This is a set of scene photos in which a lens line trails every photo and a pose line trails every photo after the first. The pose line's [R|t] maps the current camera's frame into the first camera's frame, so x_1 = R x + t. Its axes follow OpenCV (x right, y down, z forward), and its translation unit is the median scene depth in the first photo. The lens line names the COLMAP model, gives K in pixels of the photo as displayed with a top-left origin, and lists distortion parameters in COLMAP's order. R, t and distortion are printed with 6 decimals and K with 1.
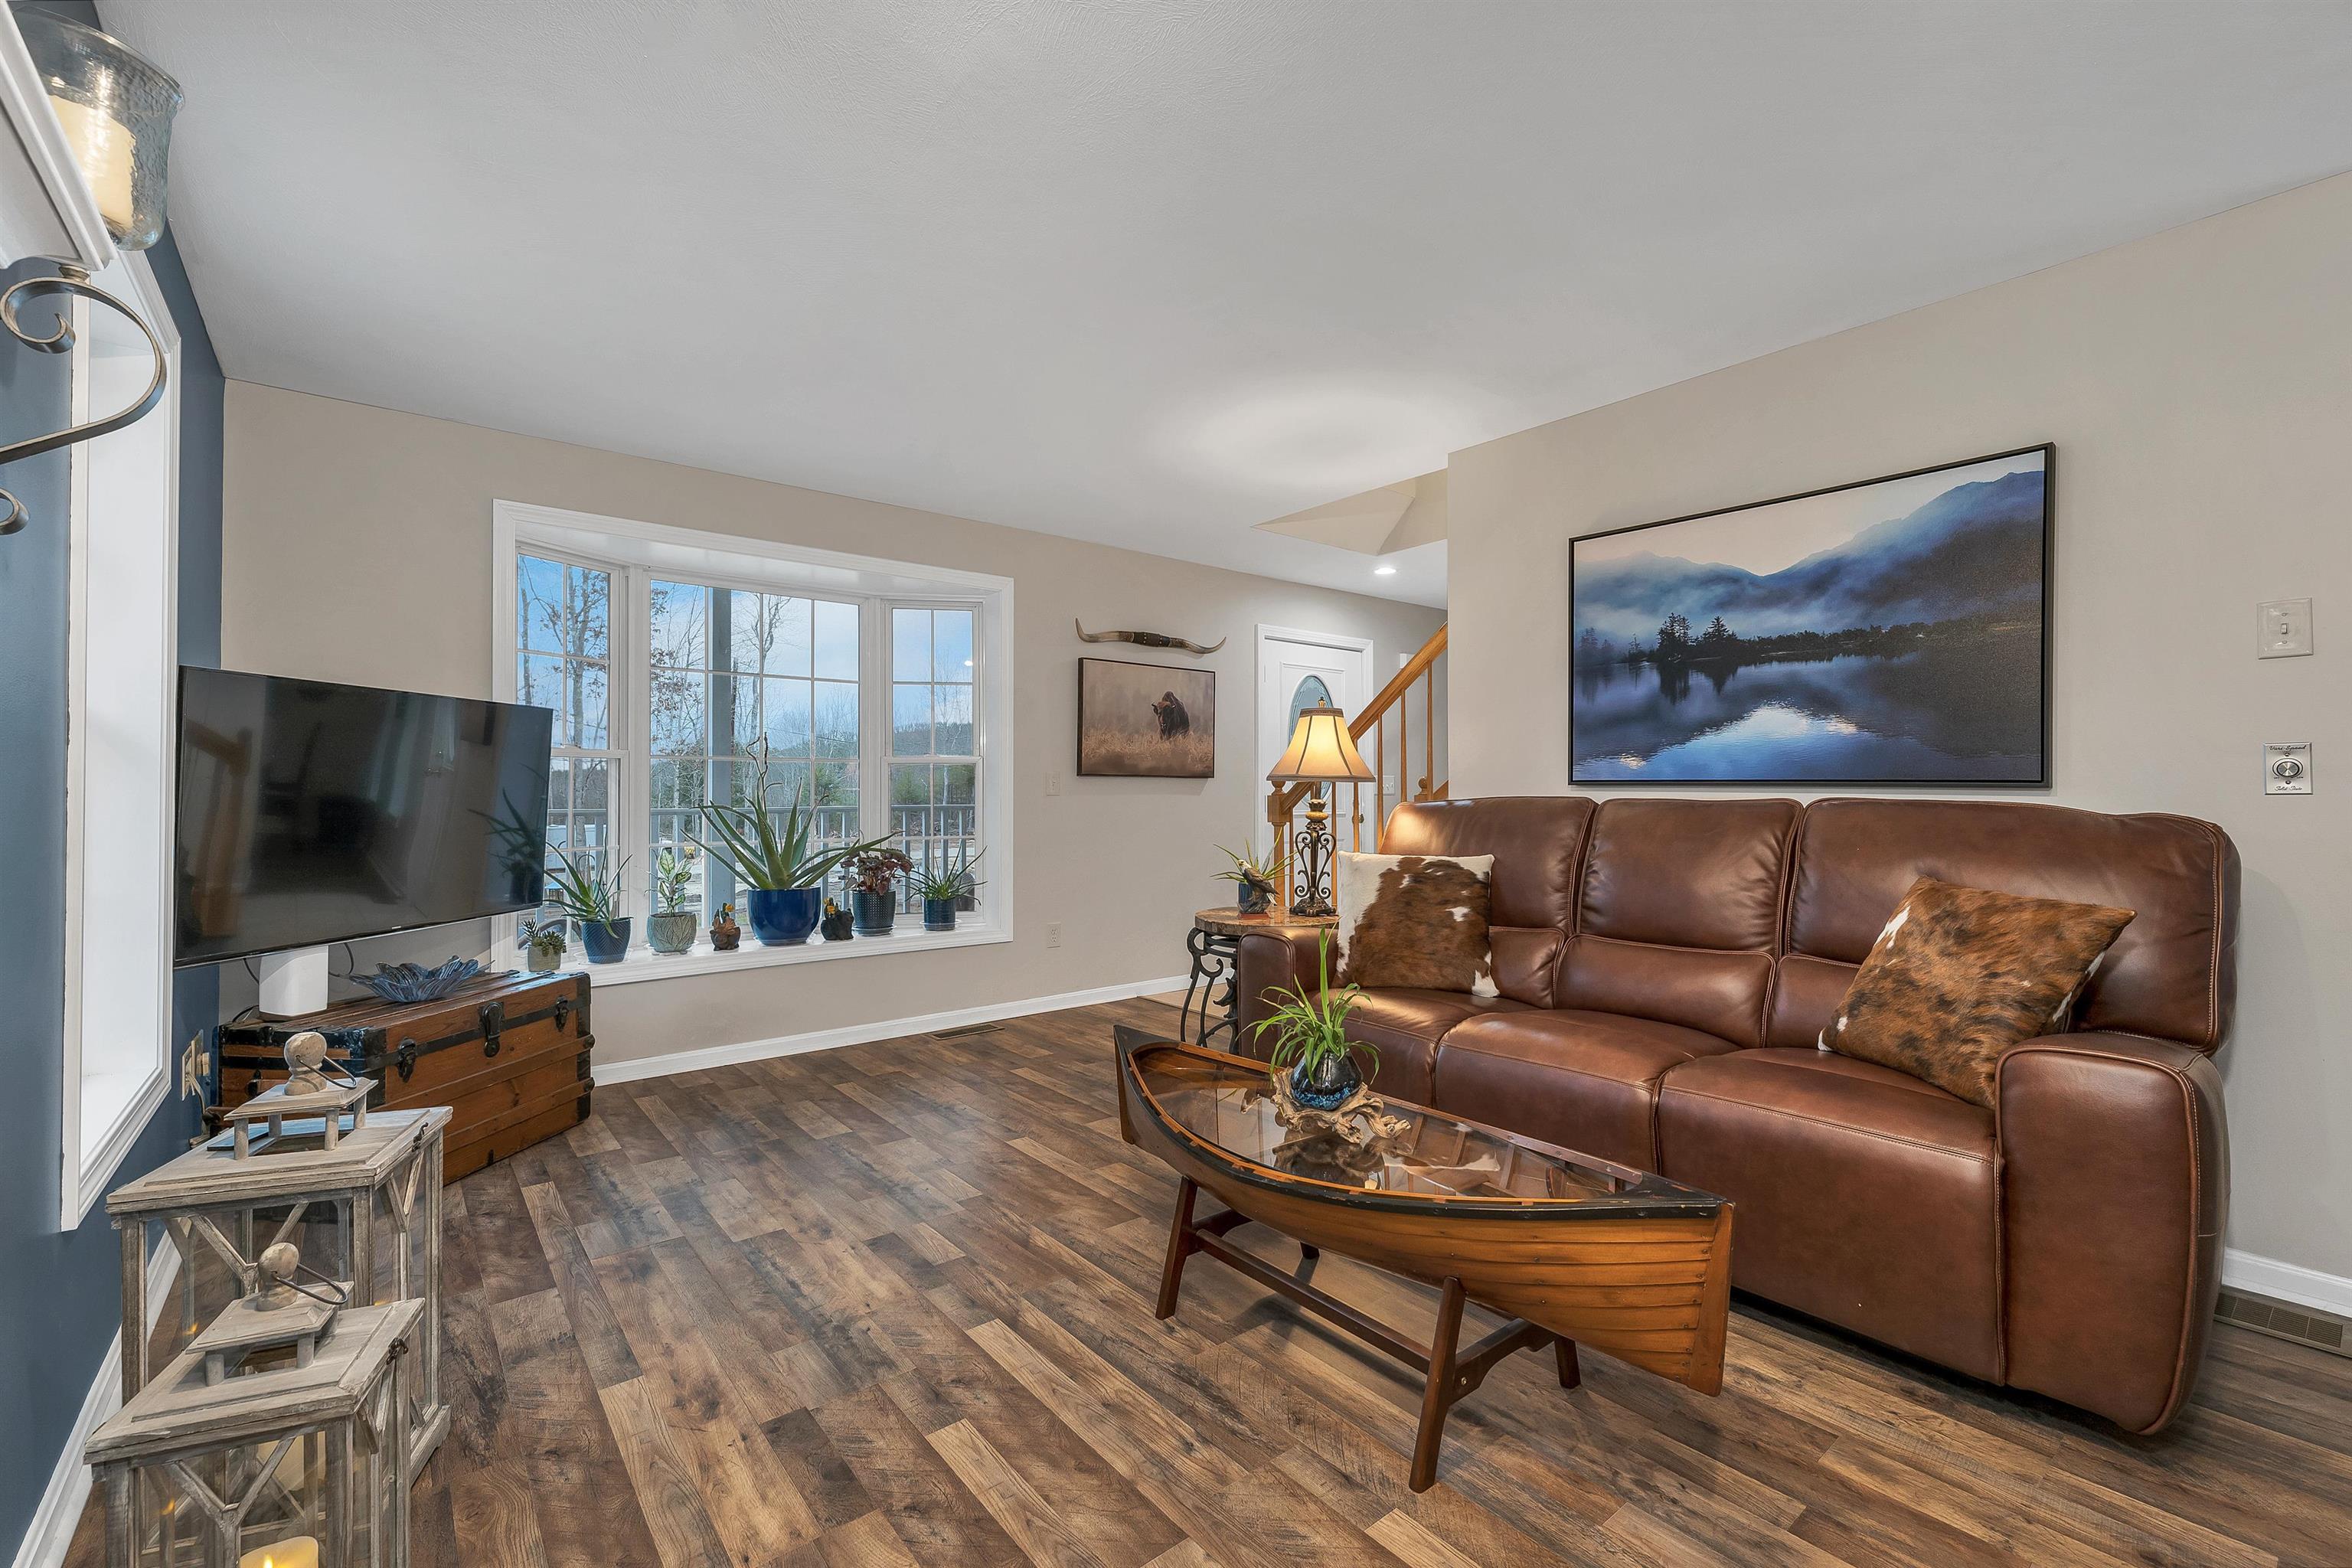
lens RADIAL K [[980.2, 0, 1188.9], [0, 980.2, 796.2], [0, 0, 1]] dist [0.002157, 0.000452]
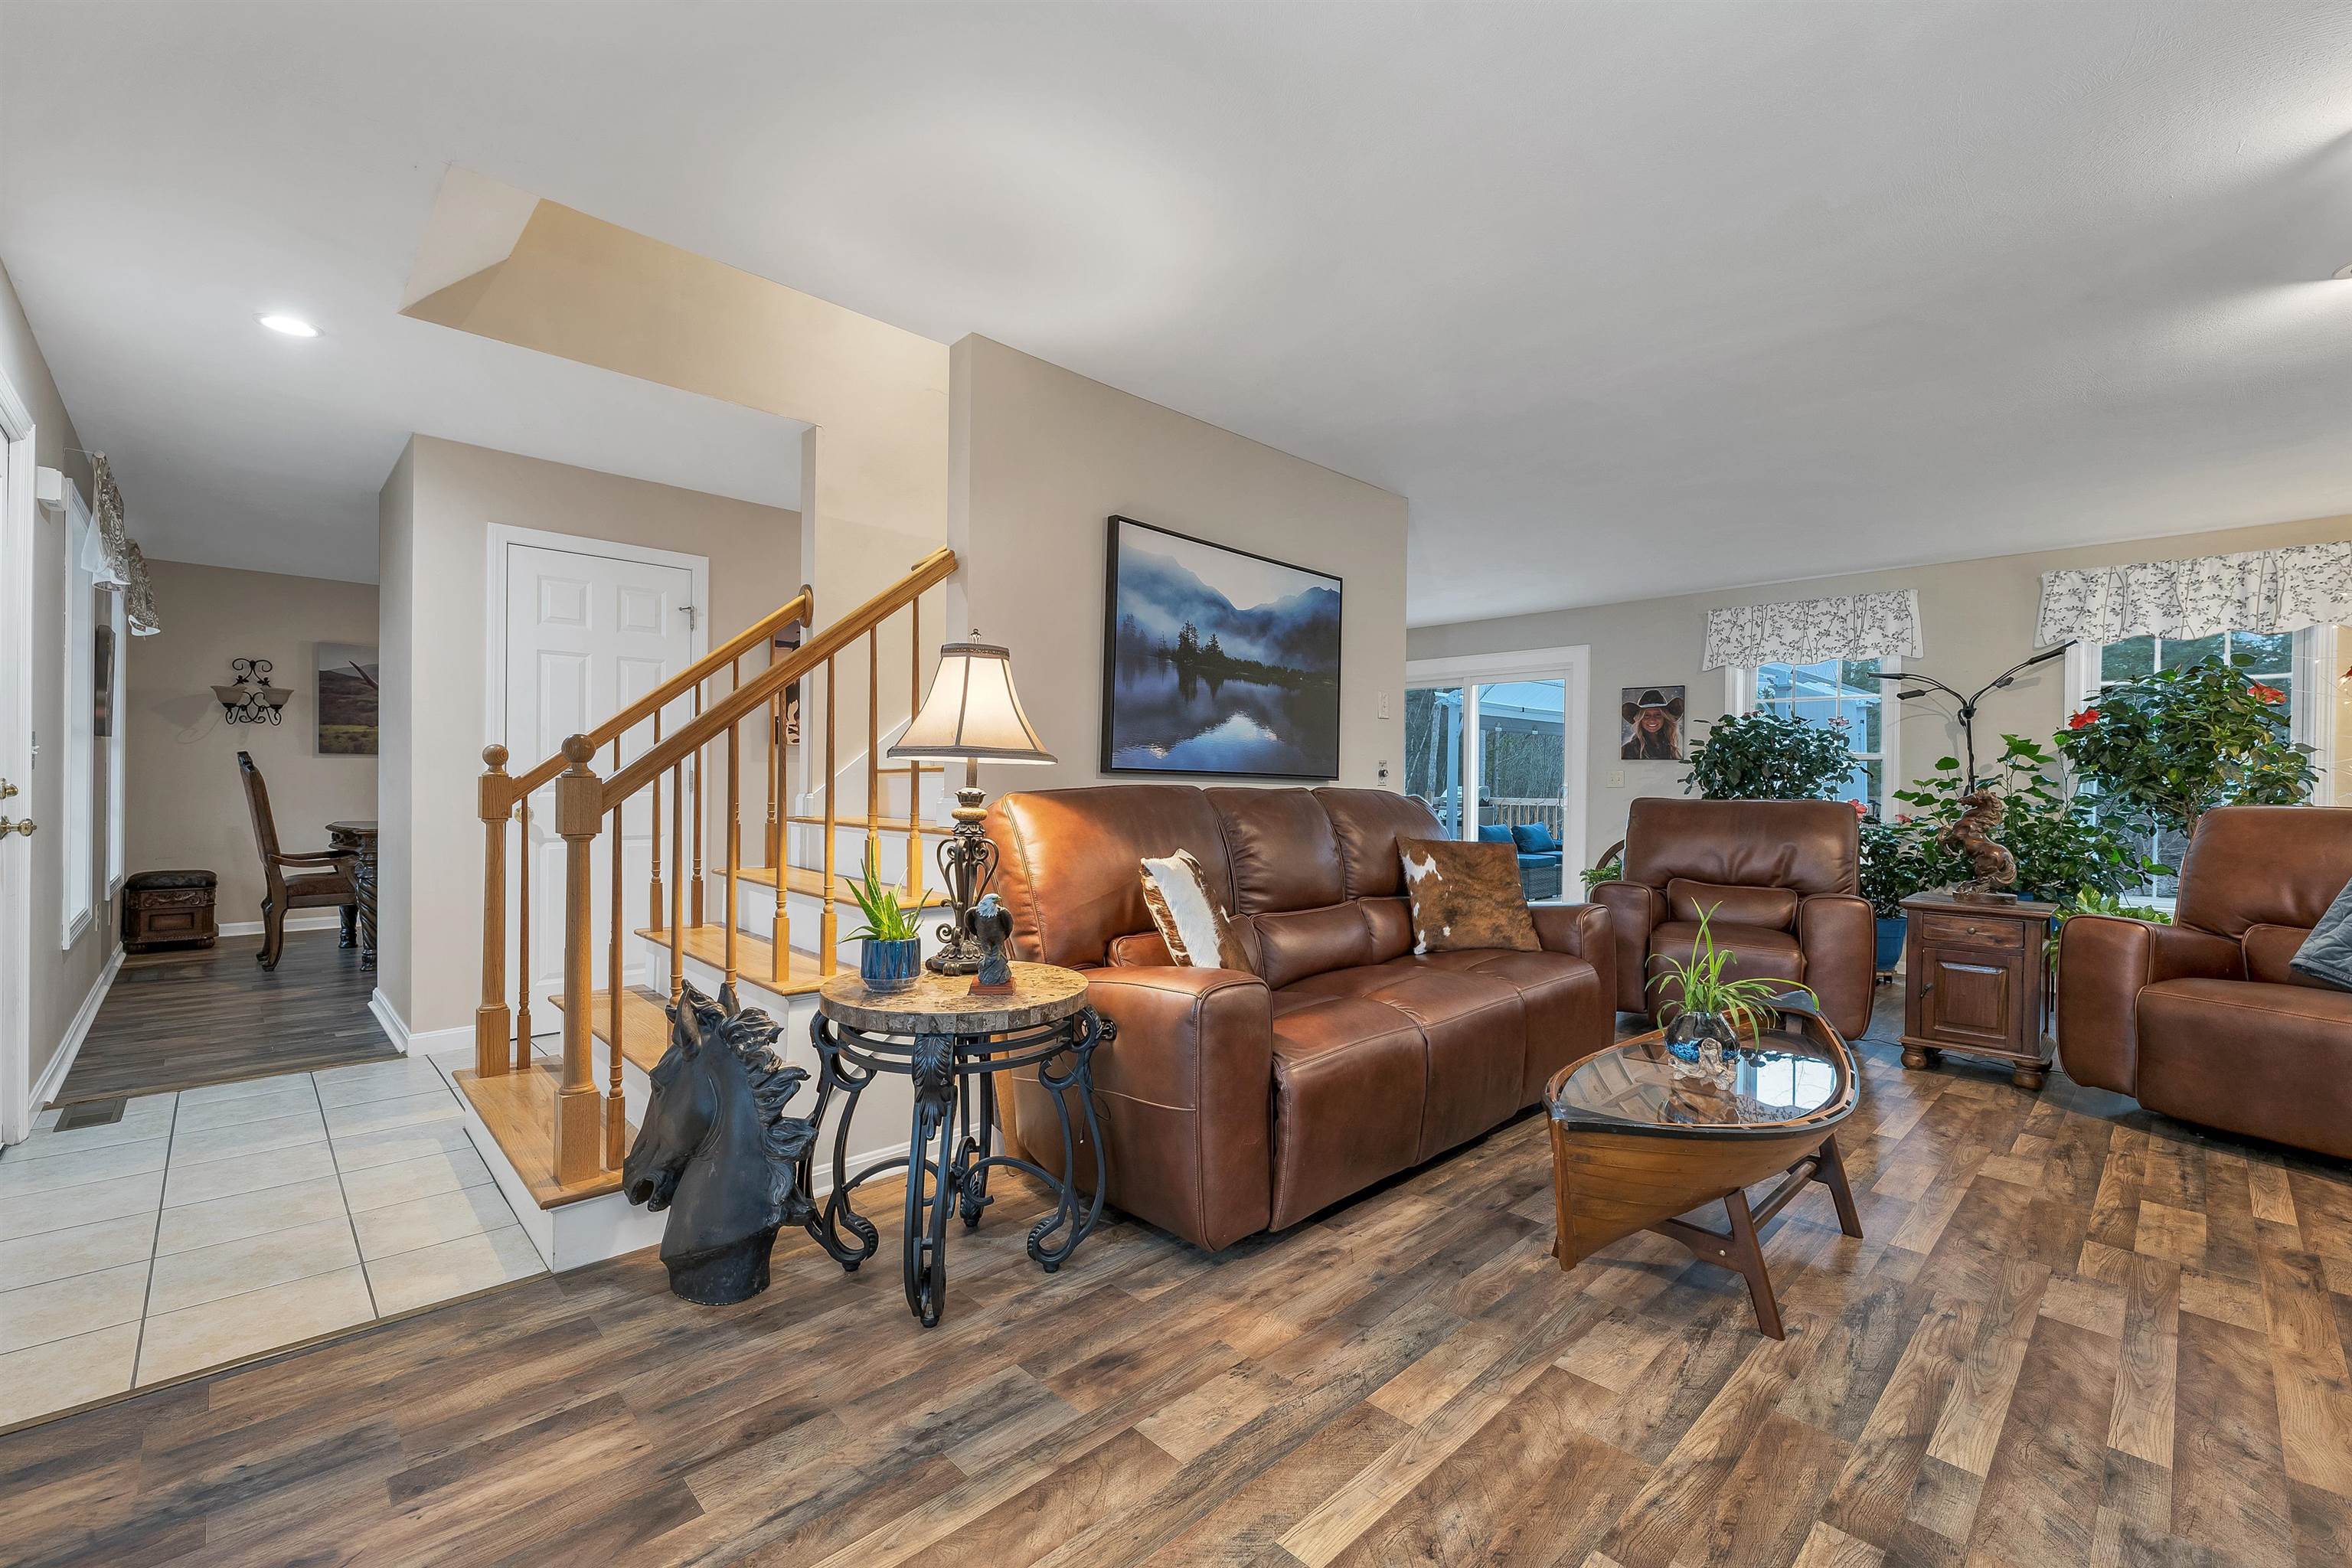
lens RADIAL K [[980.2, 0, 1164.6], [0, 980.2, 790.6], [0, 0, 1]] dist [0.002157, 0.000452]
pose [[-0.065946, -0.007946, 0.997792, -0.642535], [-0.010544, 0.999918, 0.007266, -0.001226], [-0.997768, -0.010042, -0.066024, 1.139964]]
